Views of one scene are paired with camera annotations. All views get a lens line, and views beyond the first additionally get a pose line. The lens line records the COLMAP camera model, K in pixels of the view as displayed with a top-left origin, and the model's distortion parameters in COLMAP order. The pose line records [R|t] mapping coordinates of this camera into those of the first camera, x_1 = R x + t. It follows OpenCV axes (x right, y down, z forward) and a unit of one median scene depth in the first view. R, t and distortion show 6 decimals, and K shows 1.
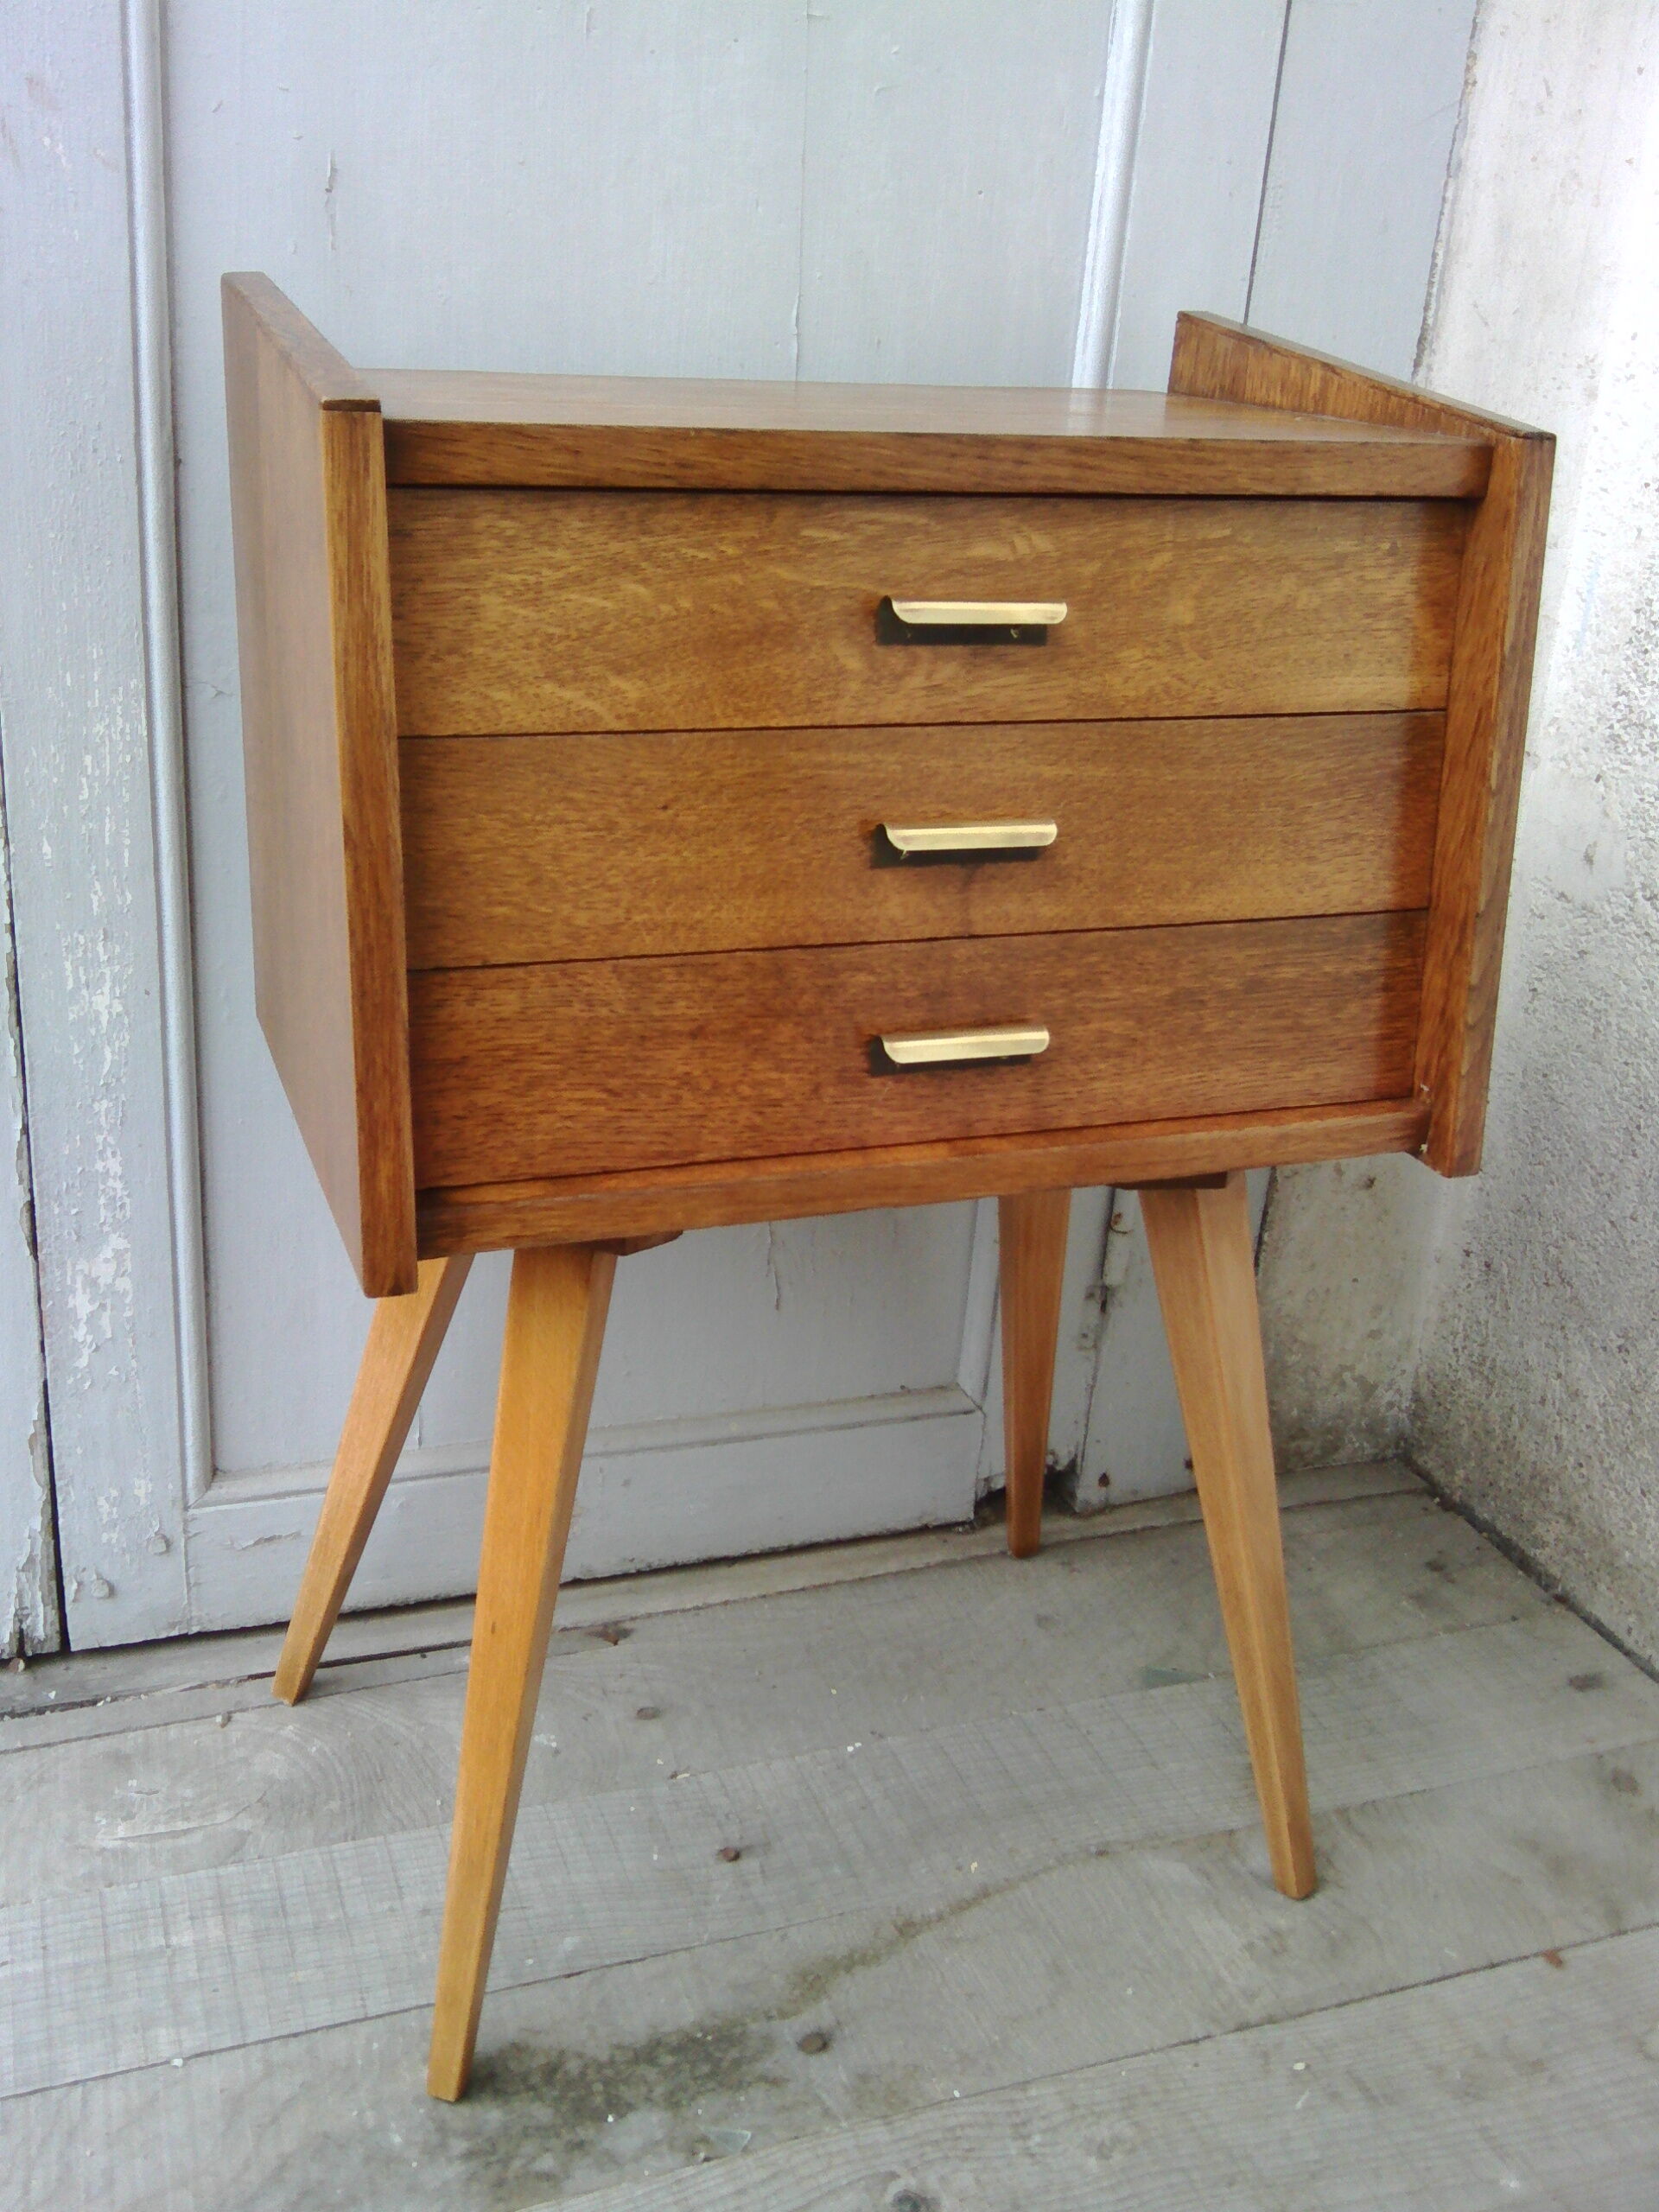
lens RADIAL K [[2133.1, 0, 761.8], [0, 2133.1, 1087.6], [0, 0, 1]] dist [0.016034, 0.000000]
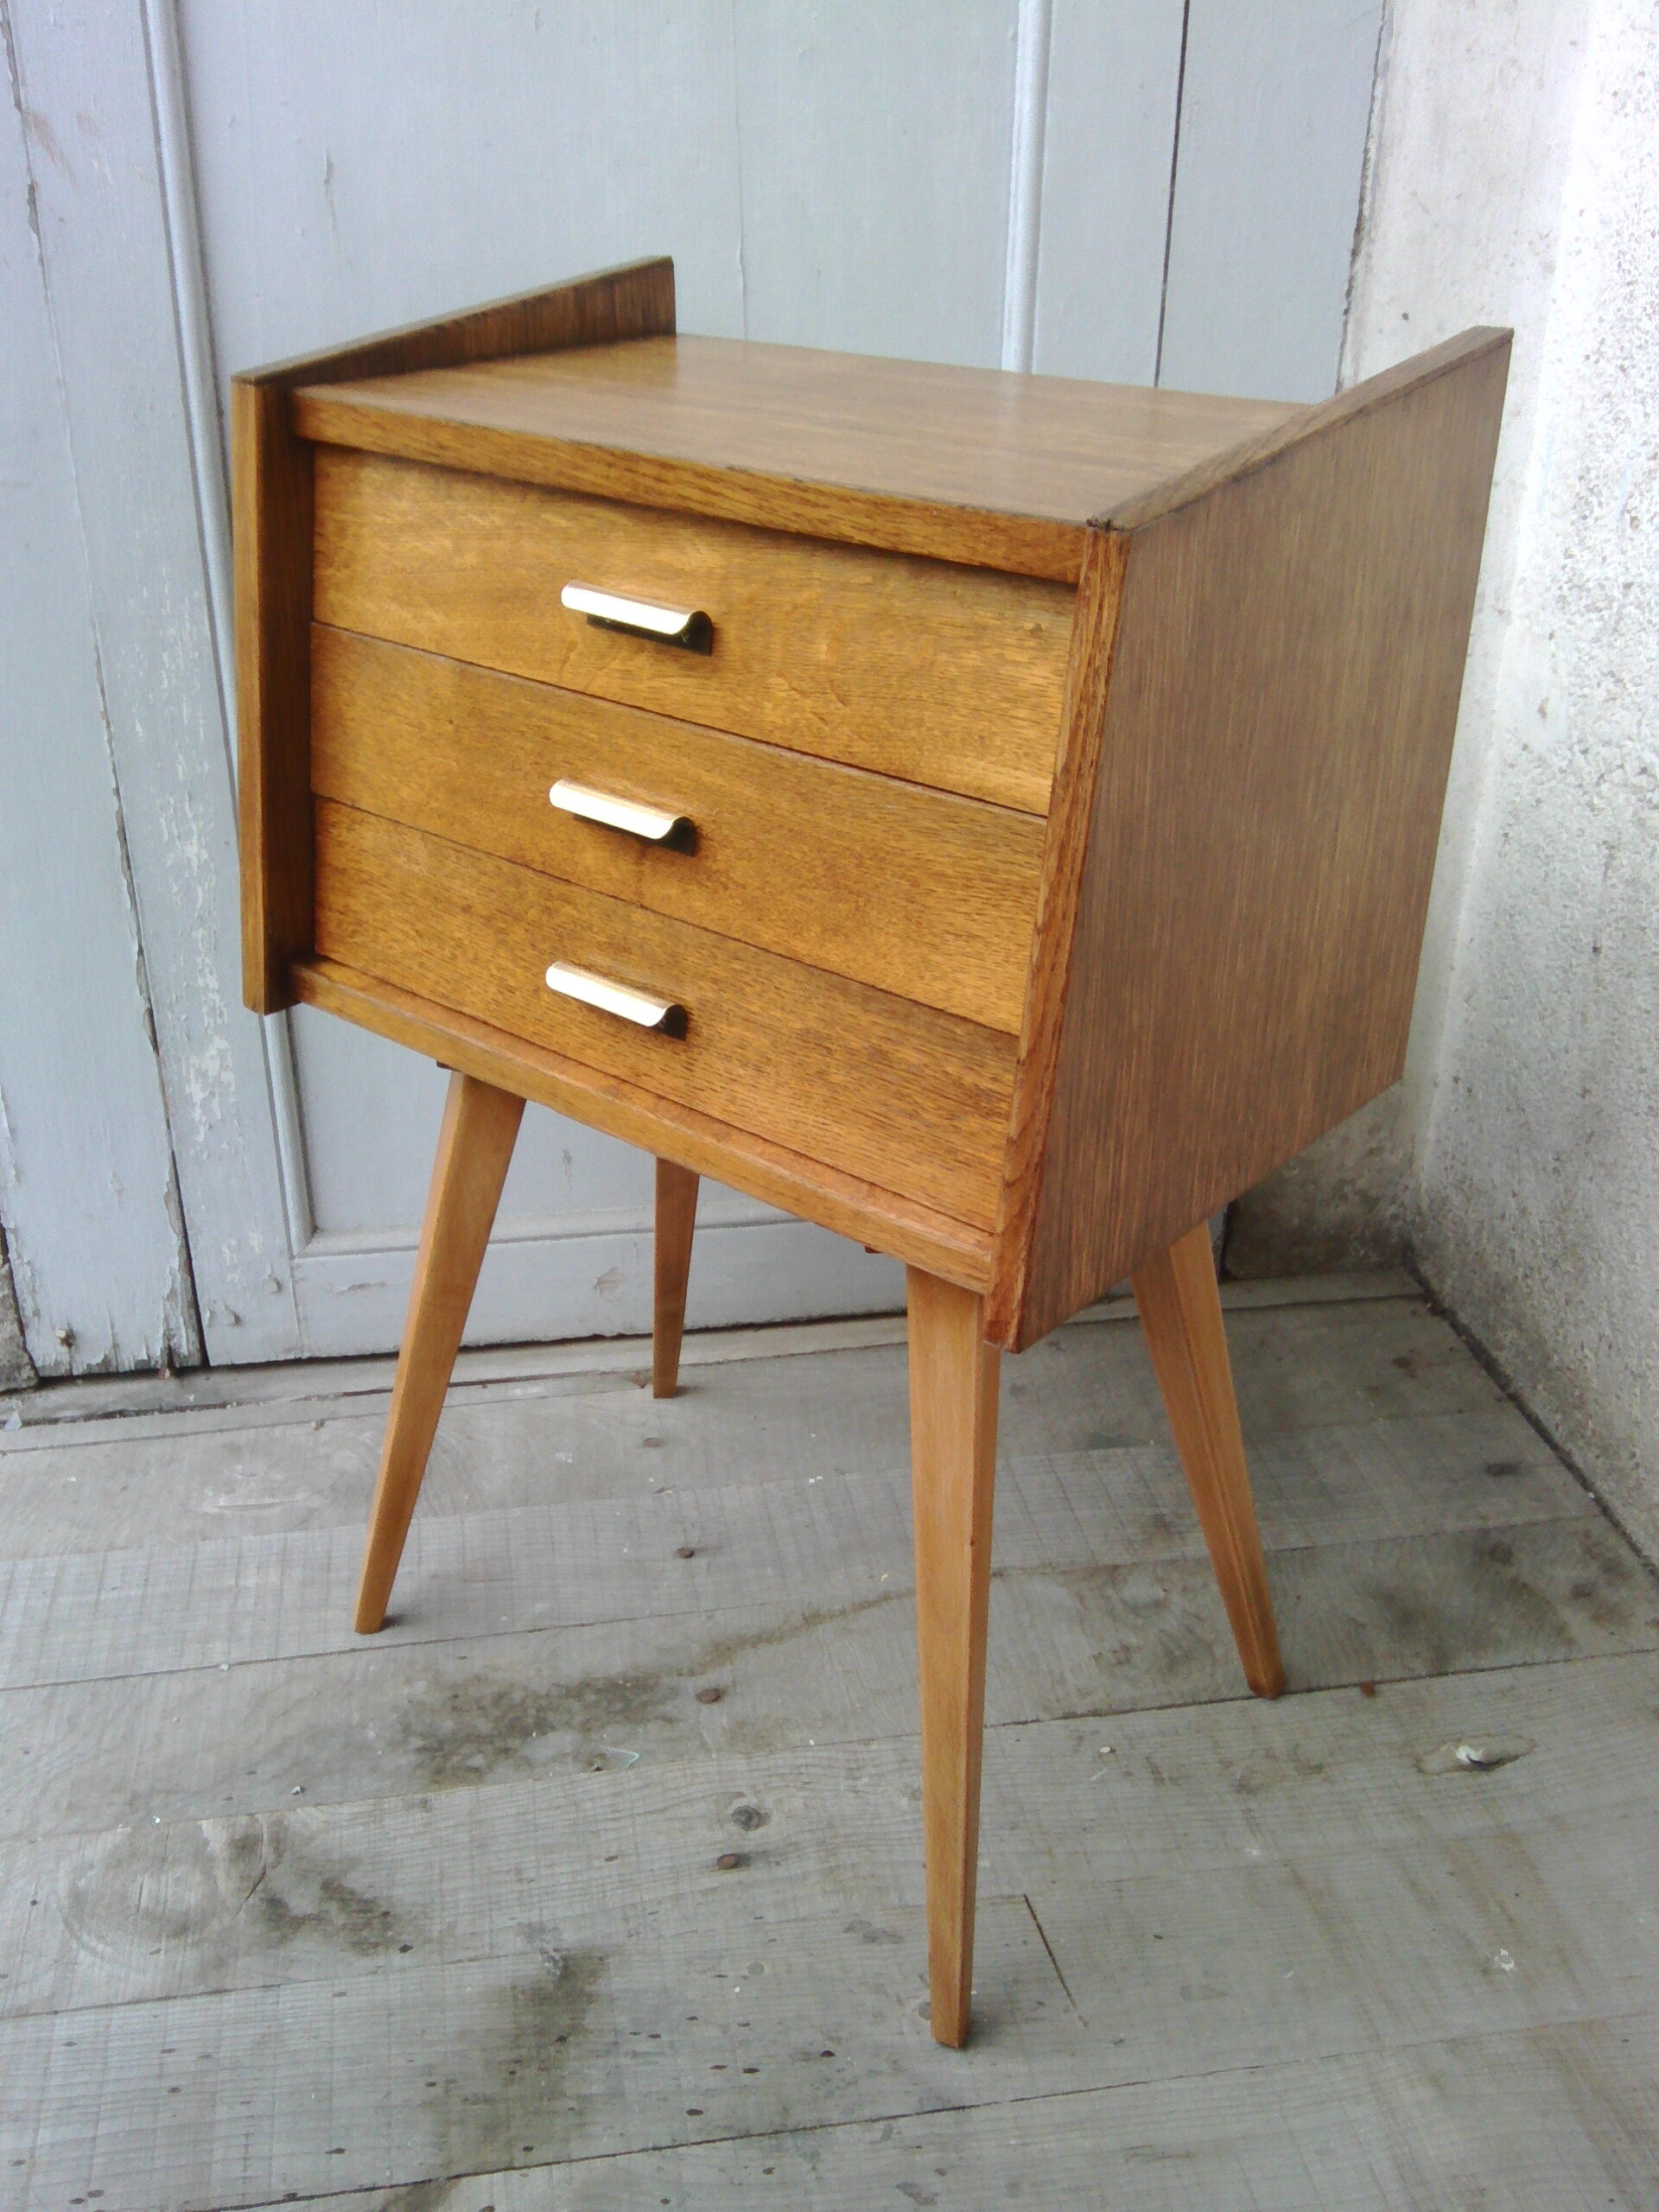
lens RADIAL K [[2133.1, 0, 759.4], [0, 2133.1, 1085.1], [0, 0, 1]] dist [0.016034, 0.000000]
pose [[0.979419, 0.026627, -0.200075, 0.263263], [-0.008591, 0.995861, 0.090478, -0.018762], [0.201657, -0.086897, 0.975594, -0.159255]]
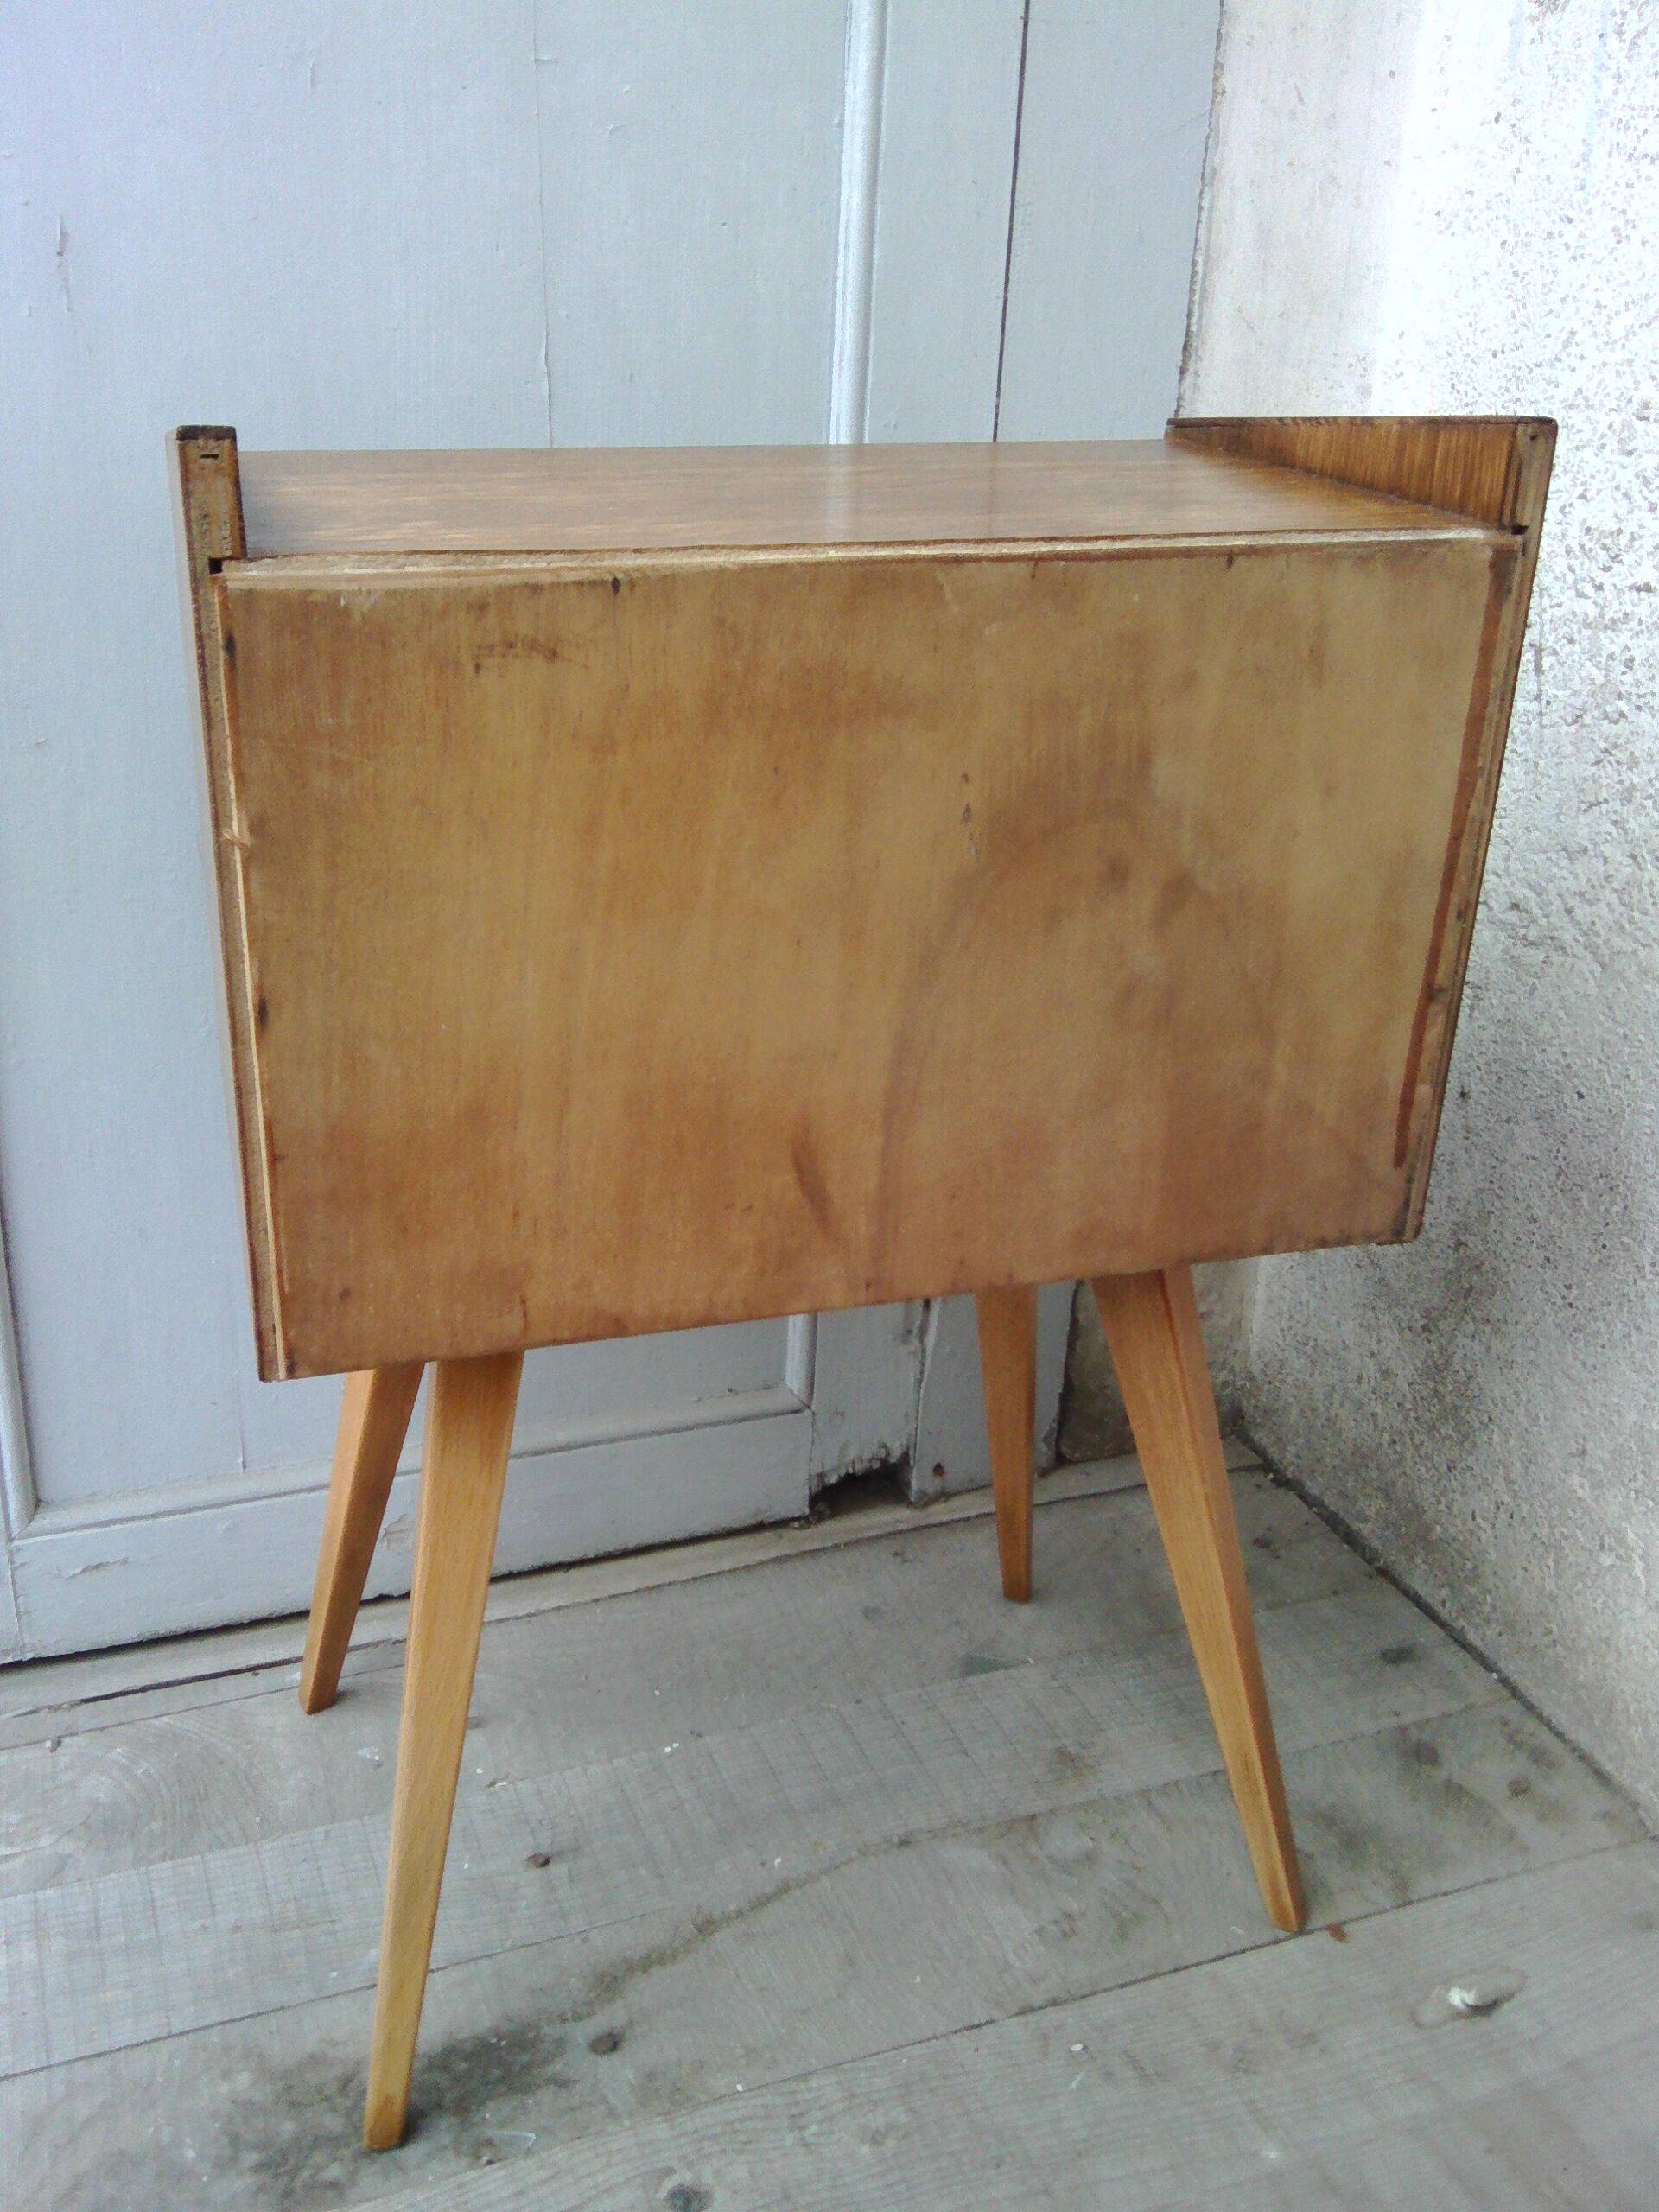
lens RADIAL K [[2133.1, 0, 764.0], [0, 2133.1, 1093.5], [0, 0, 1]] dist [0.016034, 0.000000]
pose [[0.999402, -0.034349, 0.003979, 0.101435], [0.034246, 0.999136, 0.023567, -0.029929], [-0.004785, -0.023417, 0.999714, -0.019661]]
